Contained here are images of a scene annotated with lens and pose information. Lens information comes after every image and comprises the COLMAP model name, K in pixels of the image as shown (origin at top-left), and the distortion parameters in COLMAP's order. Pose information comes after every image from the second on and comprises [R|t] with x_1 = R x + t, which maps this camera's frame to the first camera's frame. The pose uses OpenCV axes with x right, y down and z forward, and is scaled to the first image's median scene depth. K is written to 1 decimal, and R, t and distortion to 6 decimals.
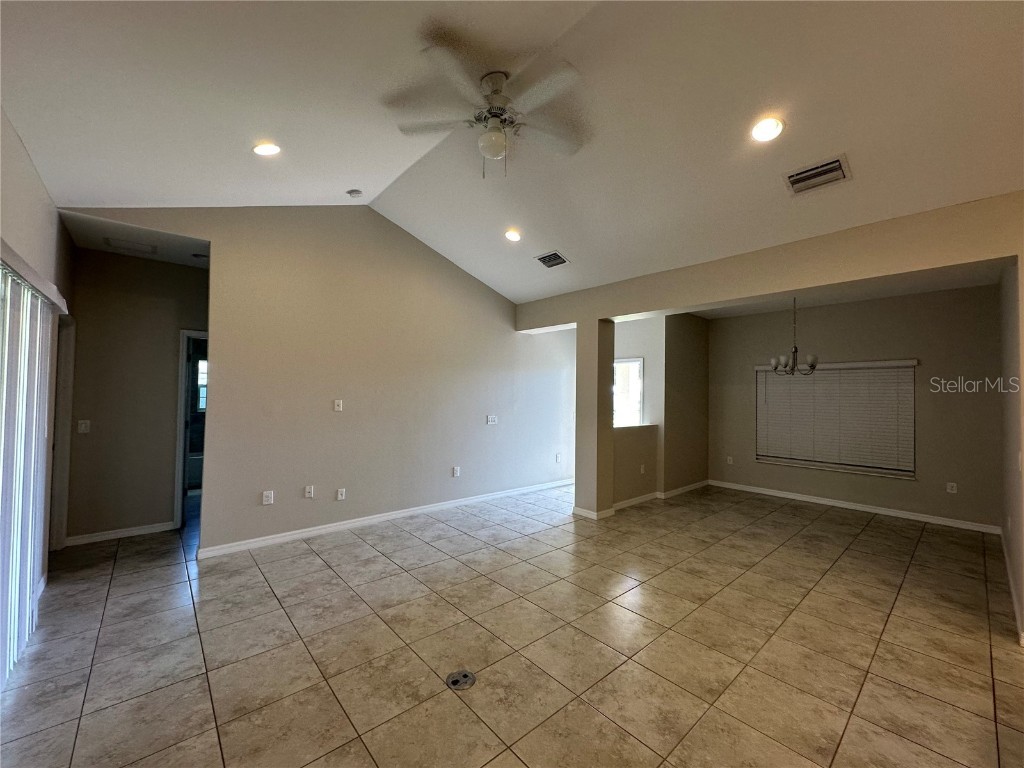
lens RADIAL K [[408.7, 0, 510.7], [0, 408.7, 386.9], [0, 0, 1]] dist [0.000381, 0.000044]
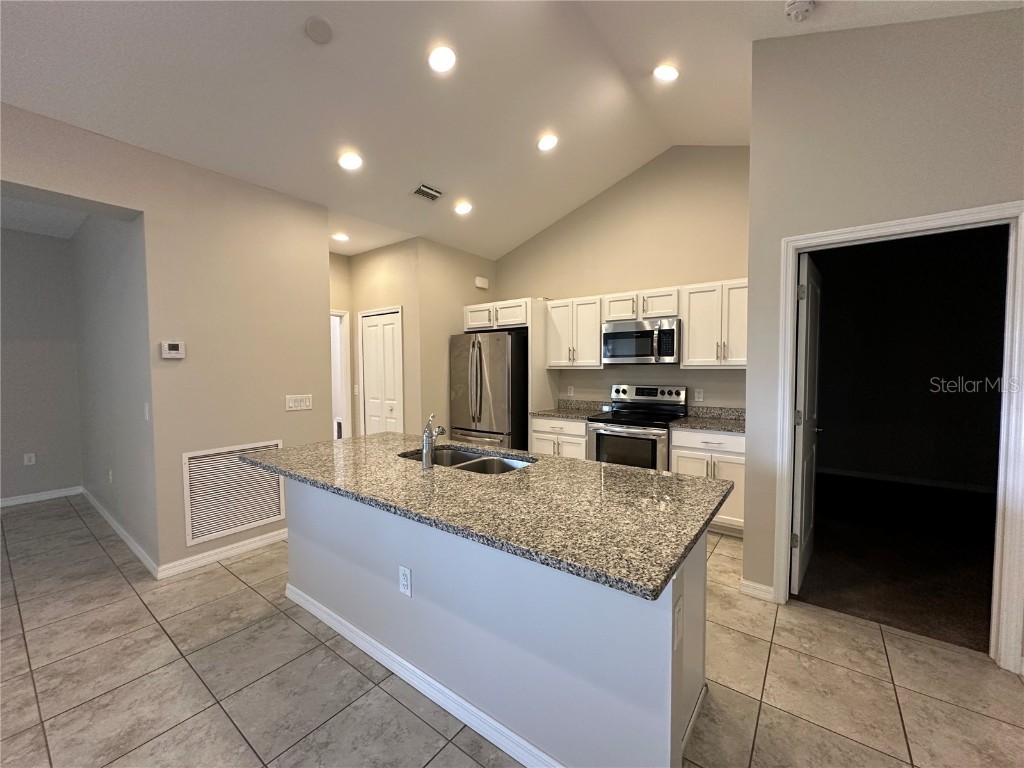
lens RADIAL K [[408.7, 0, 511.6], [0, 408.7, 383.2], [0, 0, 1]] dist [0.000381, 0.000044]
pose [[-0.201389, -0.053485, 0.978050, 0.027151], [-0.014511, 0.998561, 0.051619, 0.043630], [-0.979404, -0.003797, -0.201876, 0.307238]]
